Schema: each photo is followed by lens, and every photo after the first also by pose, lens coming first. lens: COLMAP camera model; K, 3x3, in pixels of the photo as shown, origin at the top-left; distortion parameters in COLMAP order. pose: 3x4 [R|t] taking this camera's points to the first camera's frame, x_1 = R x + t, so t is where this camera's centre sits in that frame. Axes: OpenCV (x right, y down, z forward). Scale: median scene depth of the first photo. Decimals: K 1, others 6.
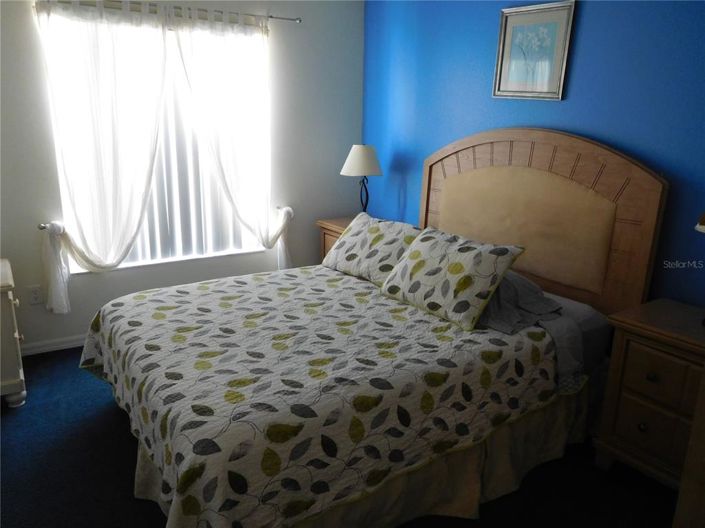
lens RADIAL K [[524.2, 0, 352.5], [0, 524.2, 264.0], [0, 0, 1]] dist [-0.019468, -0.006029]
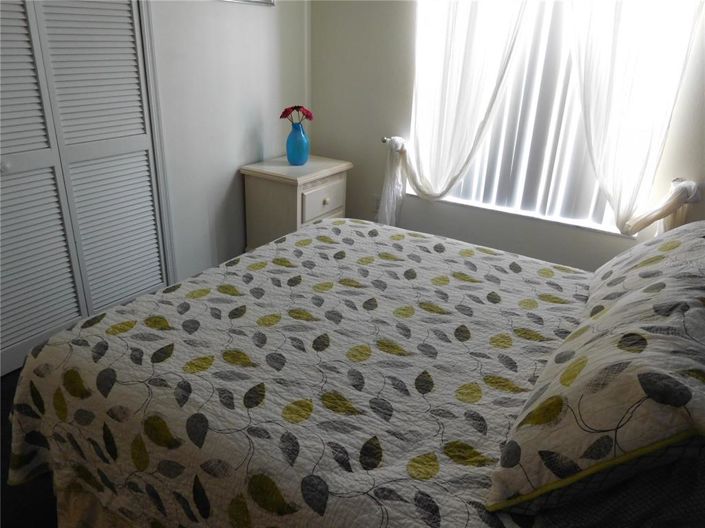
lens RADIAL K [[524.2, 0, 352.5], [0, 524.2, 264.0], [0, 0, 1]] dist [-0.019468, -0.006029]
pose [[0.394745, 0.345986, -0.851158, 0.390458], [-0.259984, 0.930591, 0.257700, -0.106294], [0.881240, 0.119562, 0.457297, 0.568927]]
